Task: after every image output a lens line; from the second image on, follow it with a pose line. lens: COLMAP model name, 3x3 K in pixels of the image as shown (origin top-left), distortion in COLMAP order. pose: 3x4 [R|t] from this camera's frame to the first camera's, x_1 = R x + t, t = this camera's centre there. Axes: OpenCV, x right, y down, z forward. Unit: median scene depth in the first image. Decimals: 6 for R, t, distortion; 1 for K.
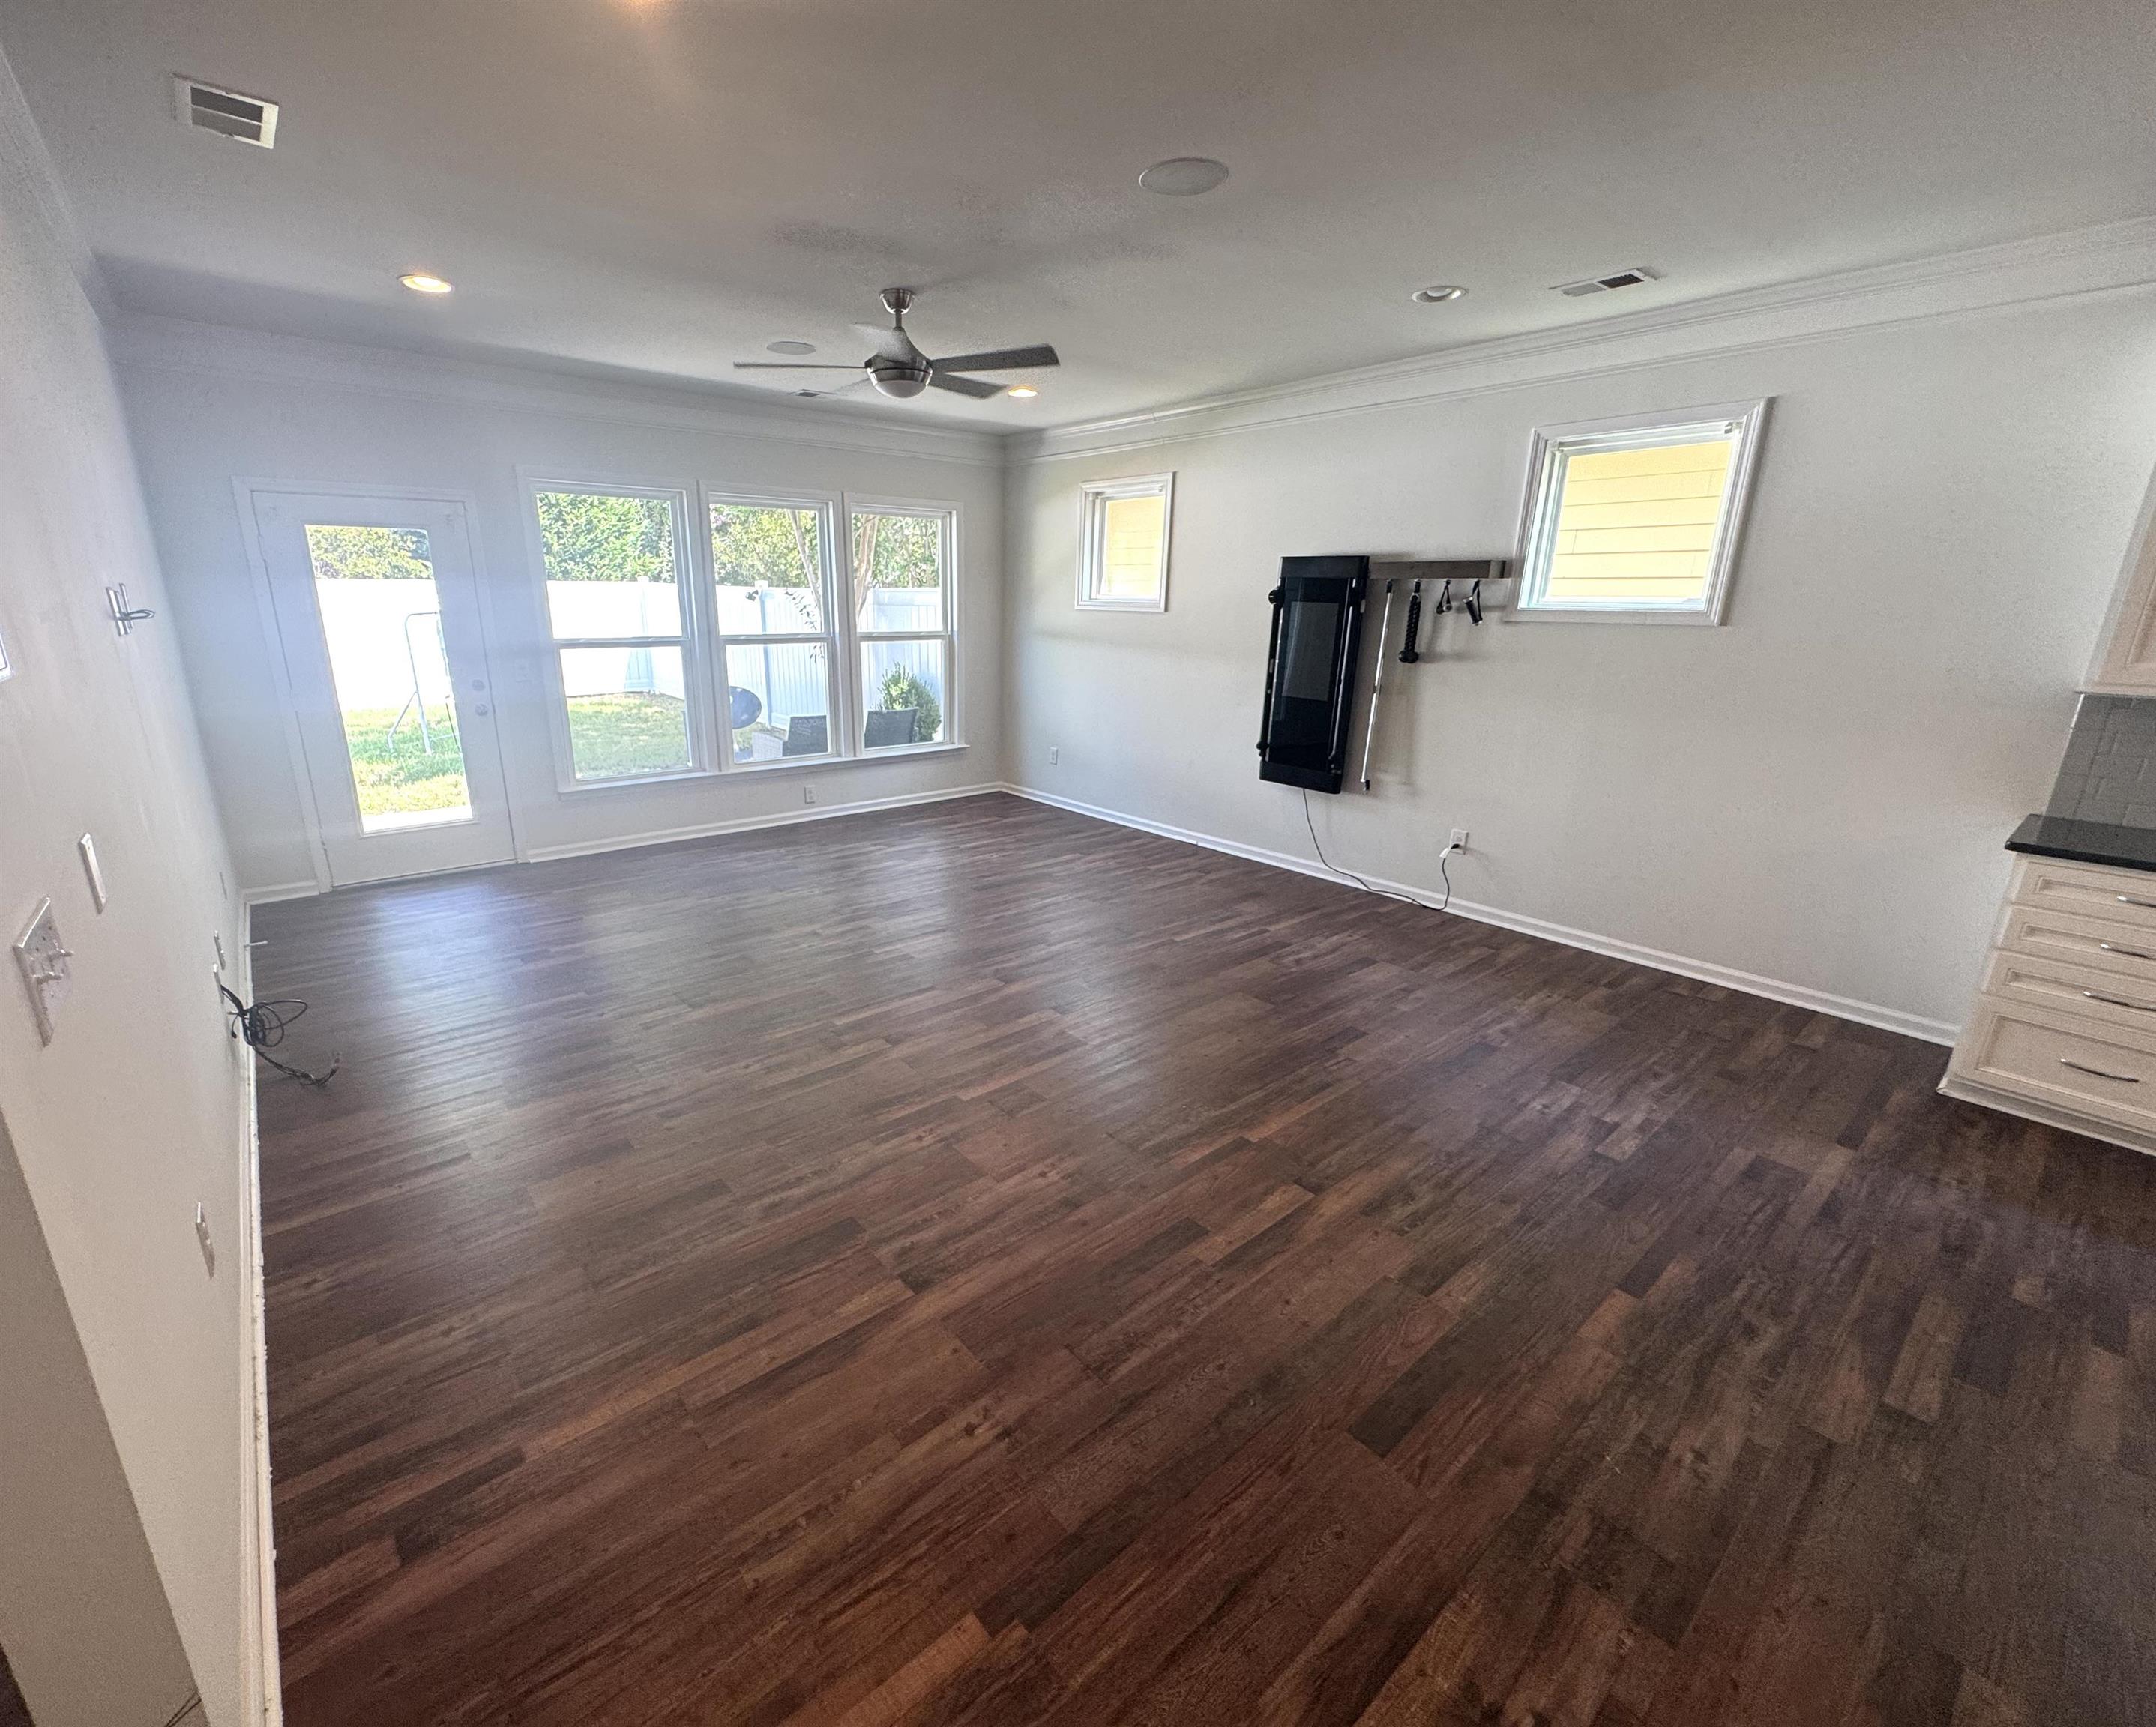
lens RADIAL K [[915.7, 0, 999.2], [0, 915.7, 859.4], [0, 0, 1]] dist [-0.001218, 0.000094]
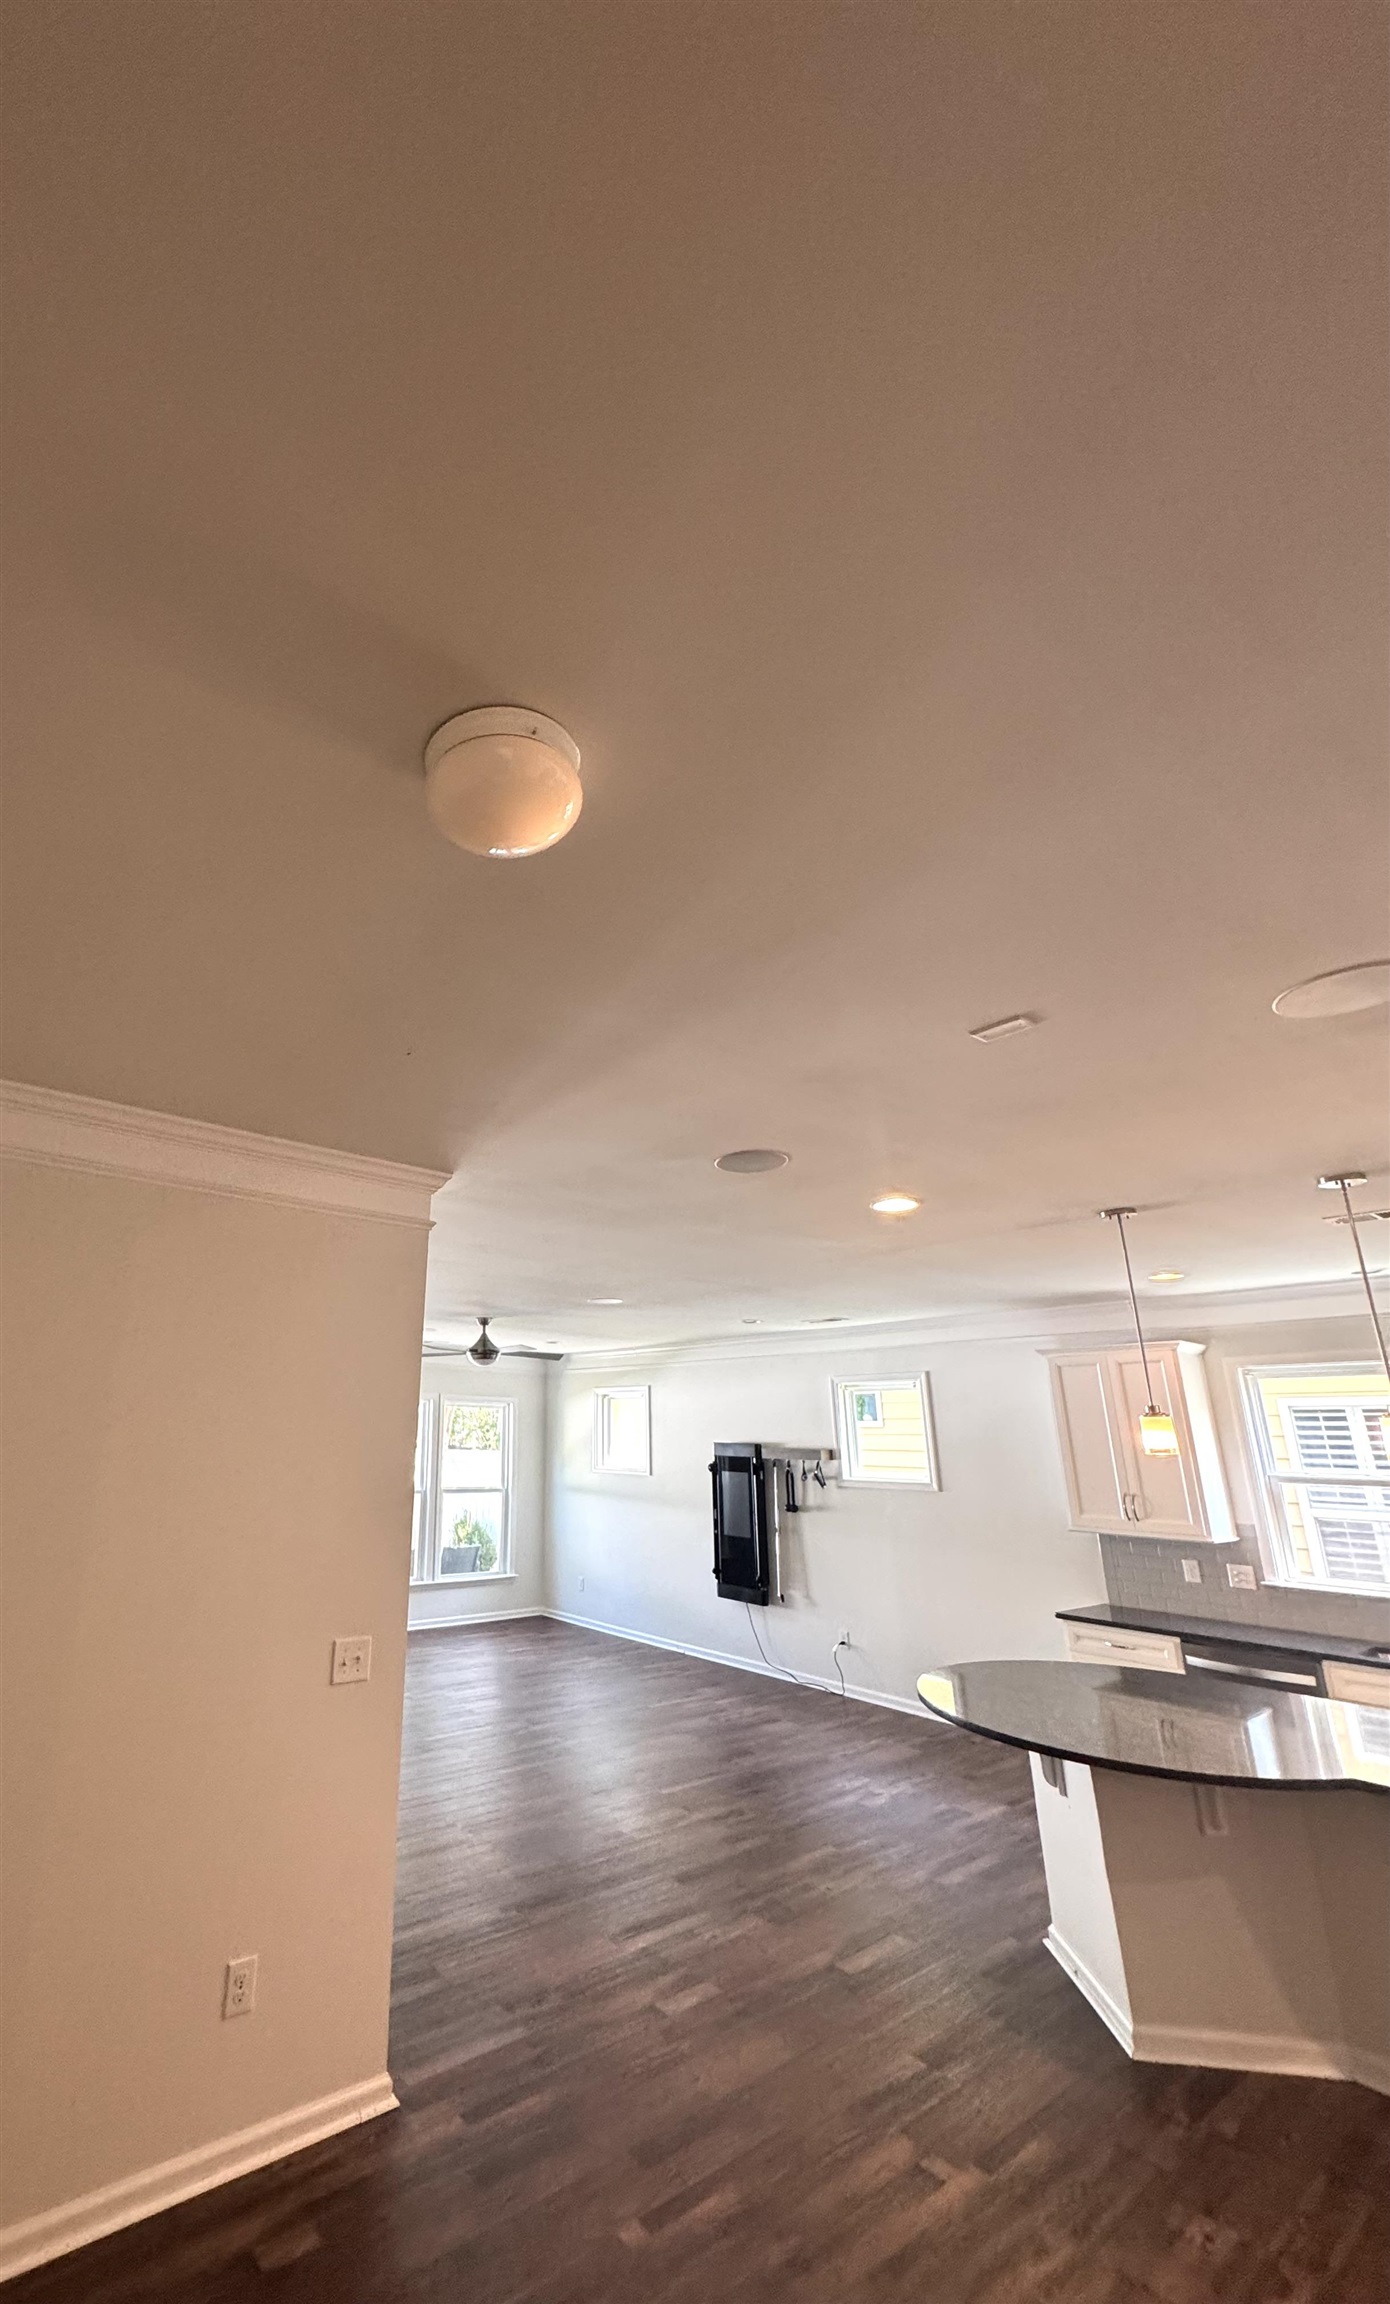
lens RADIAL K [[922.5, 0, 528.5], [0, 922.5, 1154.2], [0, 0, 1]] dist [0.000184, 0.000161]
pose [[0.999411, -0.000670, -0.034314, 0.046019], [-0.018280, 0.835797, -0.548734, 0.155976], [0.029047, 0.549038, 0.835292, -0.707118]]
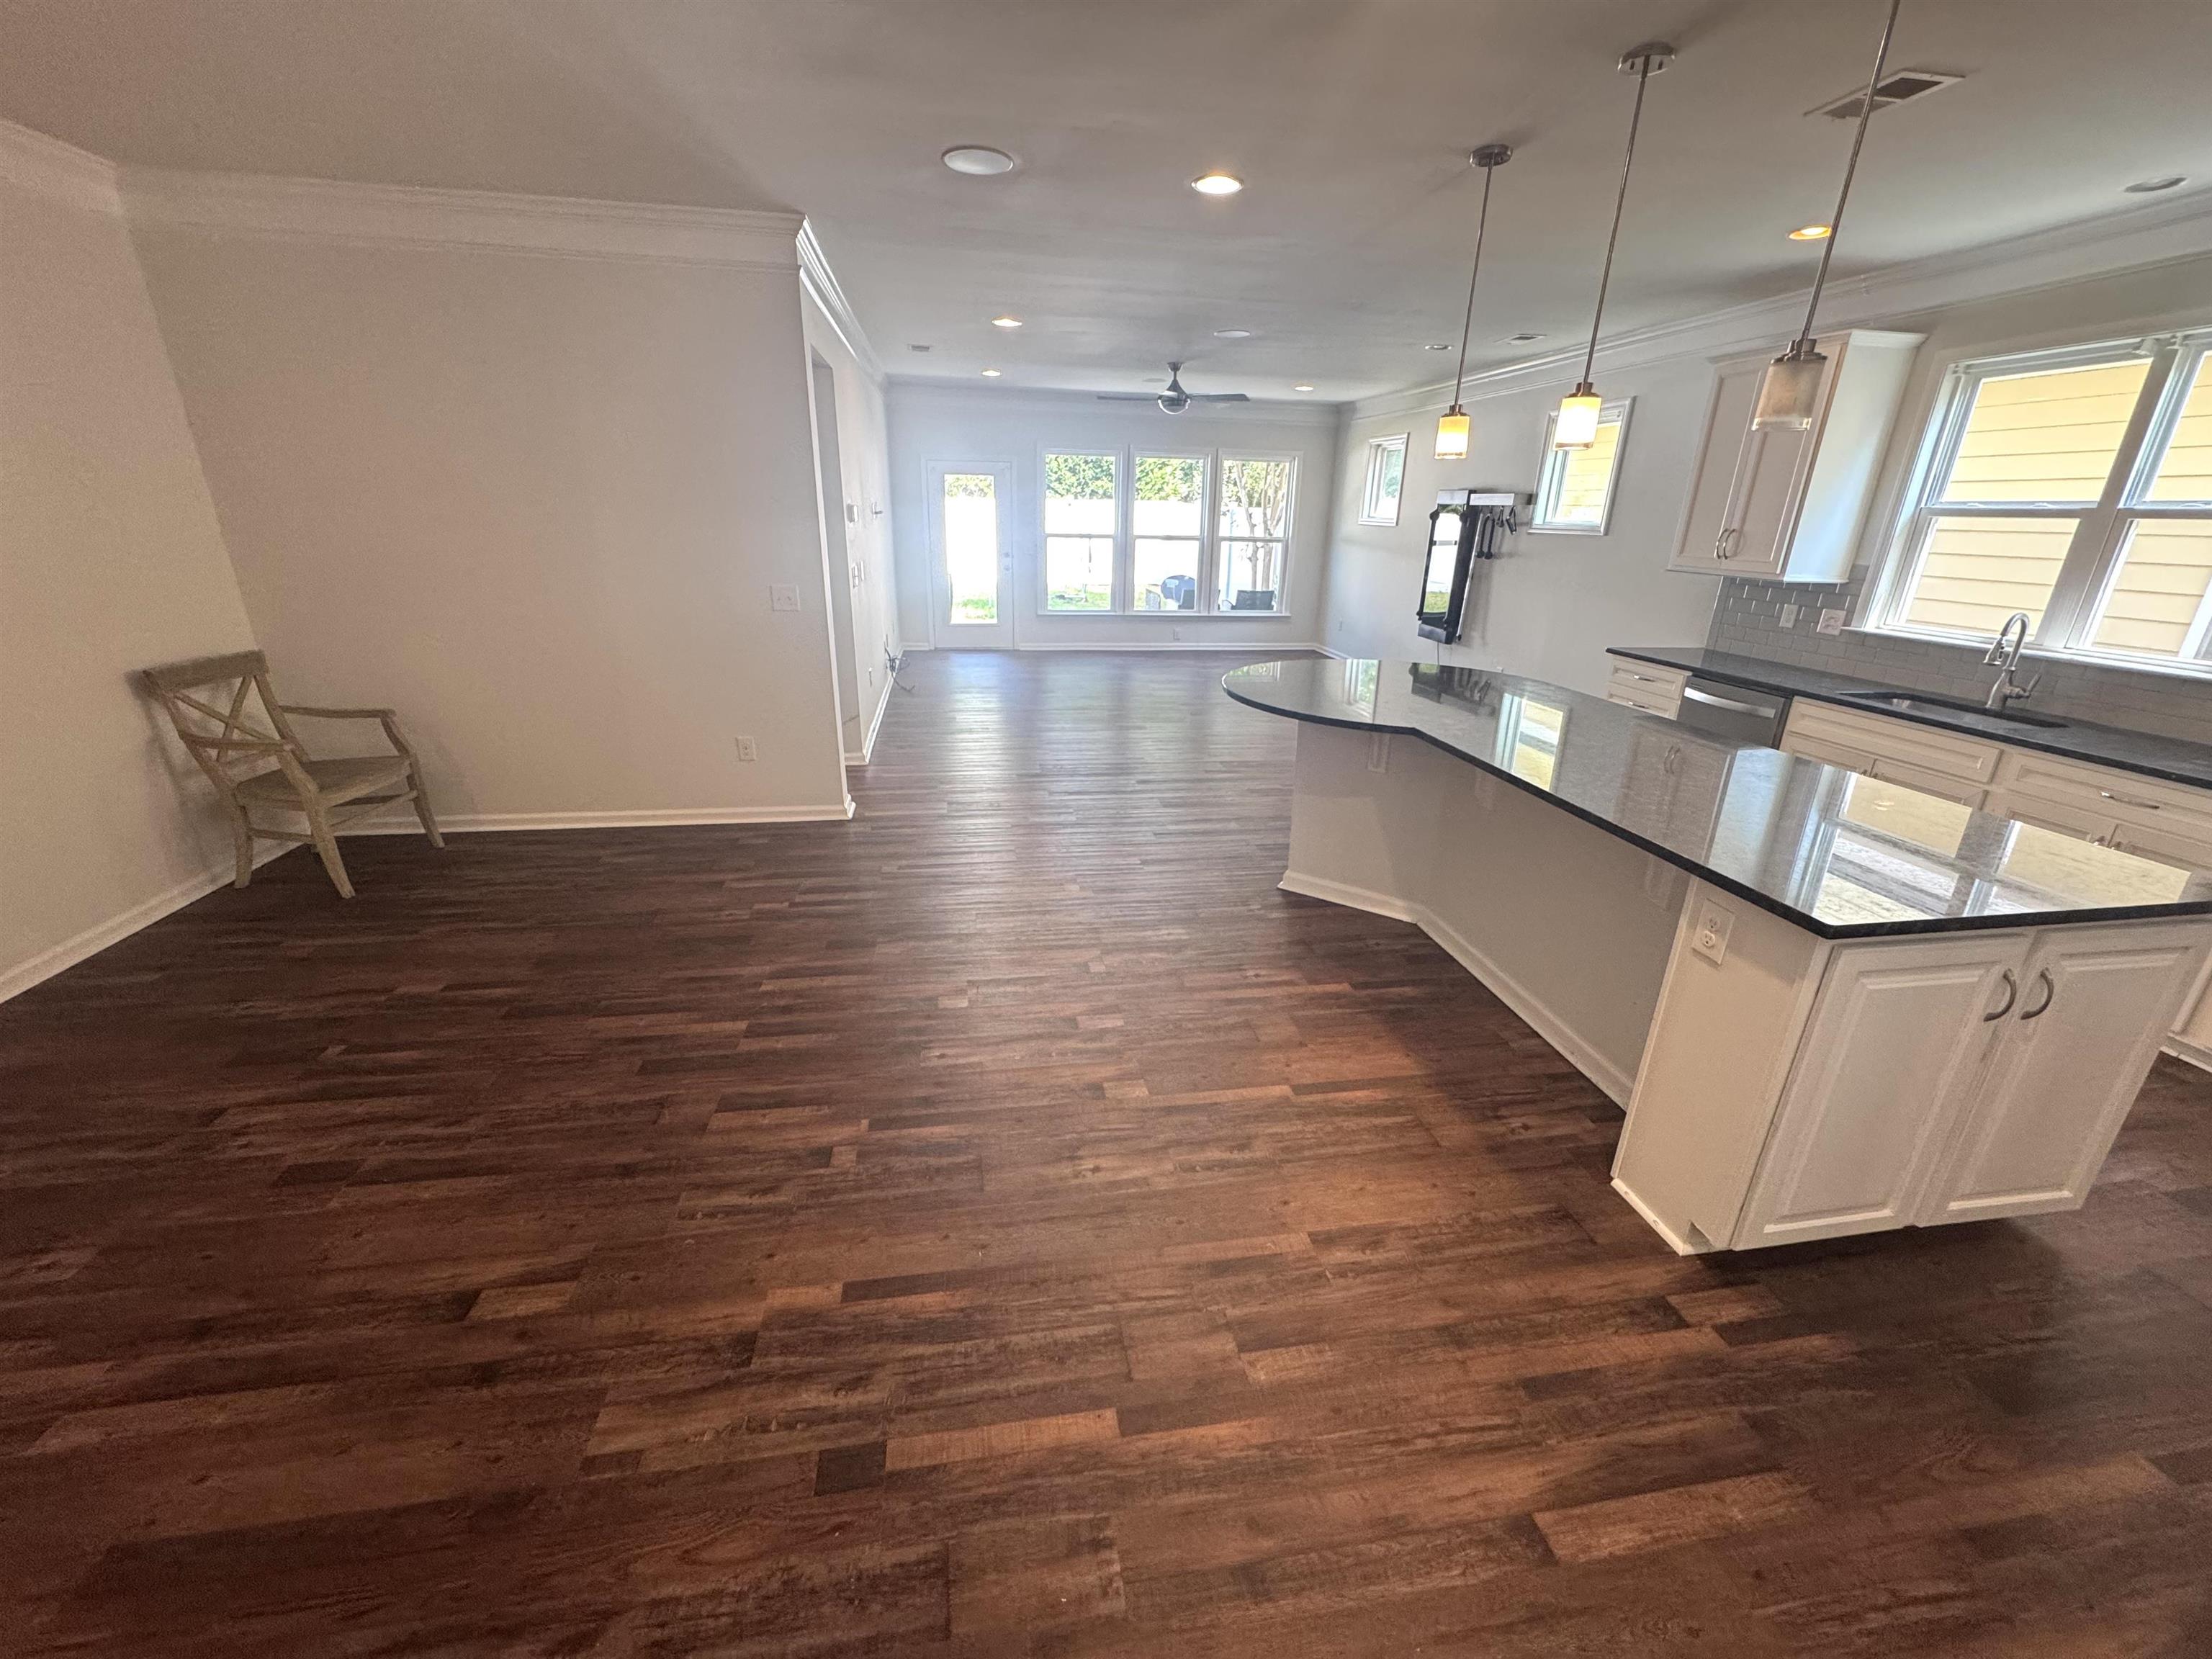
lens RADIAL K [[883.9, 0, 1102.6], [0, 883.9, 826.0], [0, 0, 1]] dist [-0.002336, 0.000050]
pose [[0.872307, 0.176176, -0.456116, 0.664516], [-0.150400, 0.984284, 0.092547, 0.203653], [0.465252, -0.012129, 0.885095, -0.685641]]
